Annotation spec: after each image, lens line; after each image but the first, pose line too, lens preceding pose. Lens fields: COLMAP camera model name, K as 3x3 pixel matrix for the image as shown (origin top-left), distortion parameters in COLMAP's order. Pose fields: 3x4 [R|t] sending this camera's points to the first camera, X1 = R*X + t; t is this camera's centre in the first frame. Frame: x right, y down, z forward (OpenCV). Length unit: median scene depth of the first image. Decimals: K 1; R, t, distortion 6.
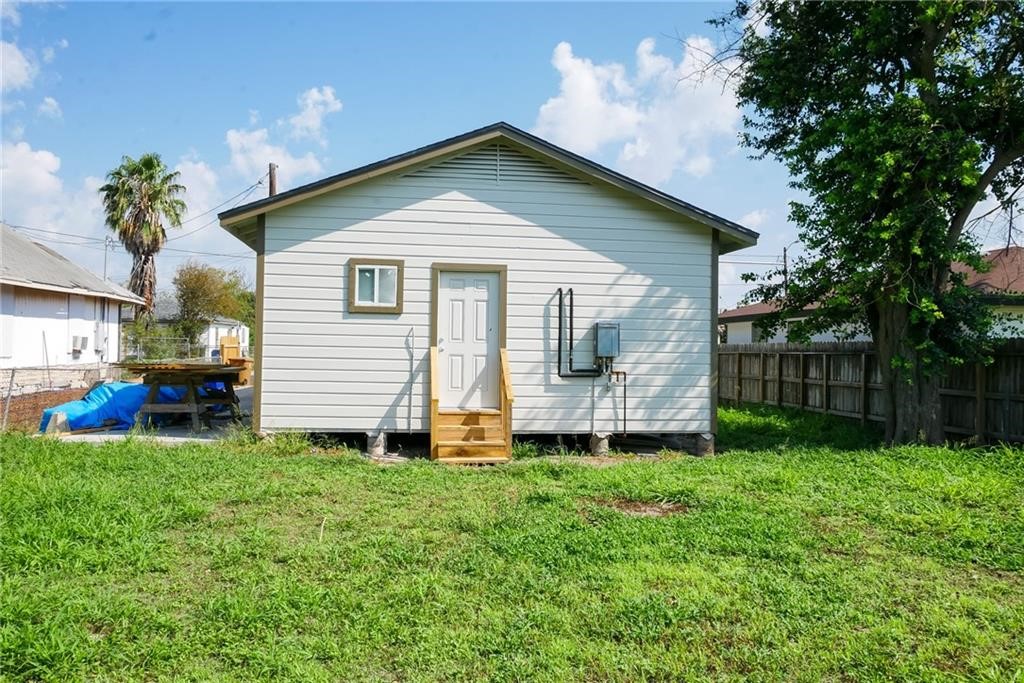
lens RADIAL K [[850.9, 0, 512.0], [0, 850.9, 341.5], [0, 0, 1]] dist [0.001889, -0.000633]
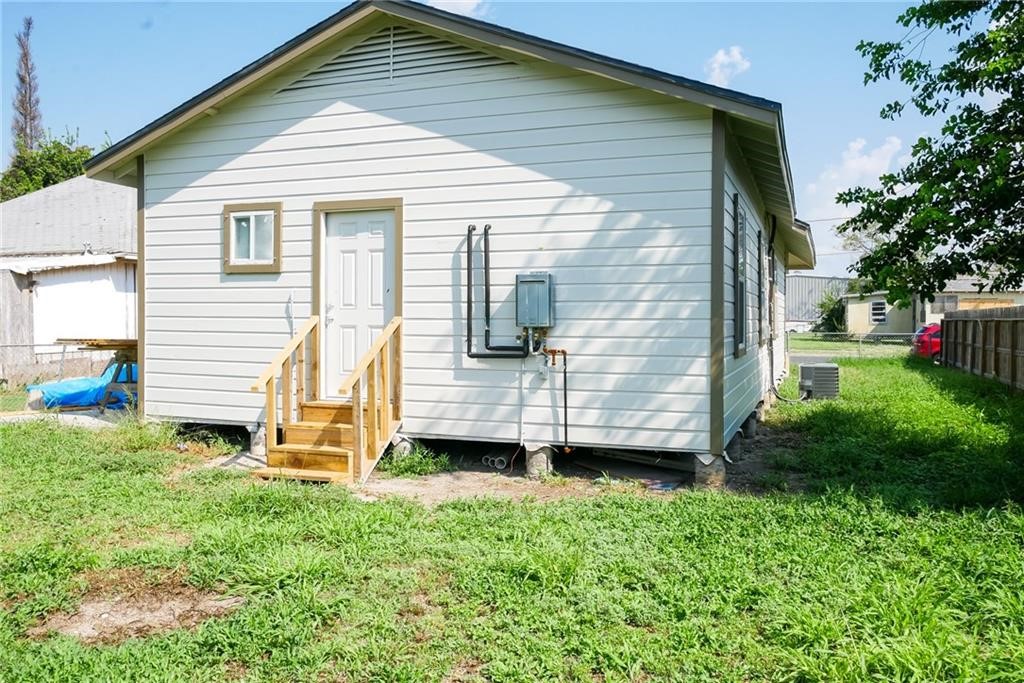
lens RADIAL K [[850.9, 0, 512.0], [0, 850.9, 341.5], [0, 0, 1]] dist [0.001889, -0.000633]
pose [[0.870100, -0.000353, -0.492875, 0.415944], [0.015724, 0.999511, 0.027042, 0.011119], [0.492624, -0.031279, 0.869680, 0.426779]]
